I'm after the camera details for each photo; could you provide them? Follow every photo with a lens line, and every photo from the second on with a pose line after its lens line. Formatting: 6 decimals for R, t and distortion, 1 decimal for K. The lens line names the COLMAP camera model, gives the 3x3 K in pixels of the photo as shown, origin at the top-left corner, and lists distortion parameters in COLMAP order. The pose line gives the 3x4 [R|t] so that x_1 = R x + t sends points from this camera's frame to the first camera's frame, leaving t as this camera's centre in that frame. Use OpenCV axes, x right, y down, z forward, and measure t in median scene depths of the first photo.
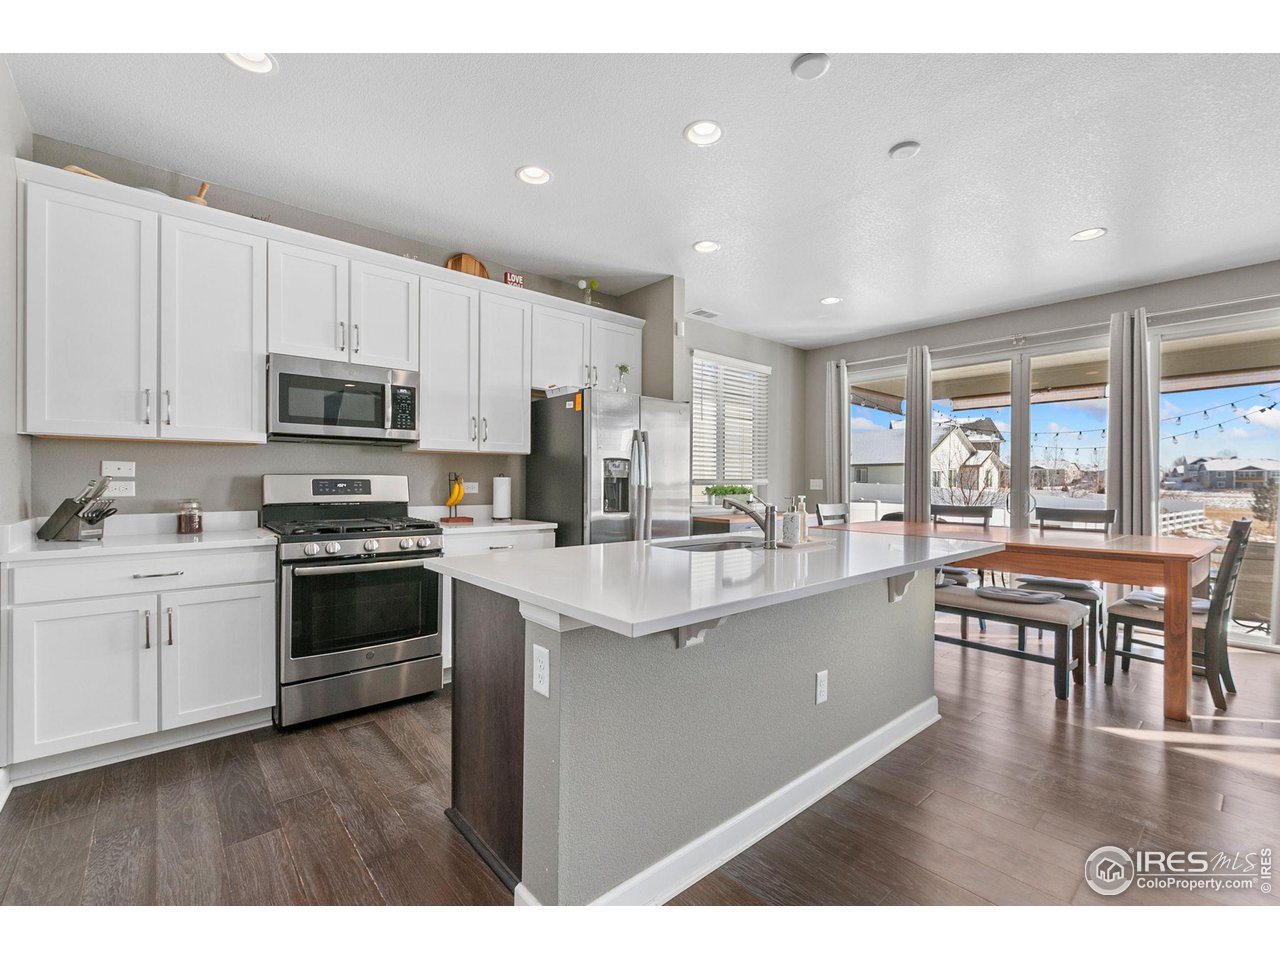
lens RADIAL K [[558.9, 0, 643.5], [0, 558.9, 485.5], [0, 0, 1]] dist [-0.020843, -0.000058]
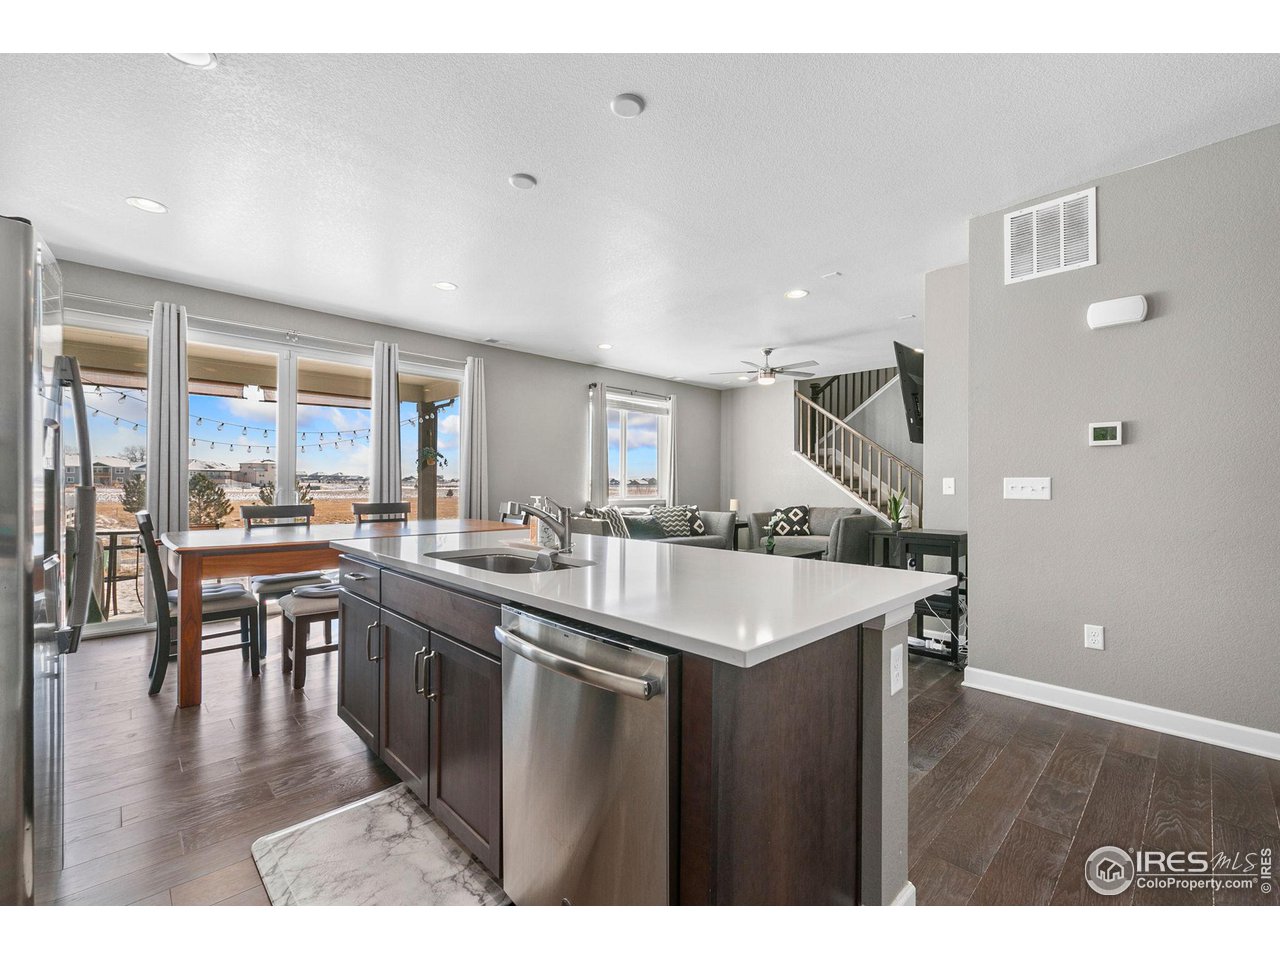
lens RADIAL K [[558.9, 0, 668.7], [0, 558.9, 483.0], [0, 0, 1]] dist [-0.020843, -0.000058]
pose [[-0.074076, 0.002782, 0.997249, -0.317049], [-0.006439, 0.999974, -0.003268, -0.001755], [-0.997232, -0.006663, -0.074056, 0.360083]]
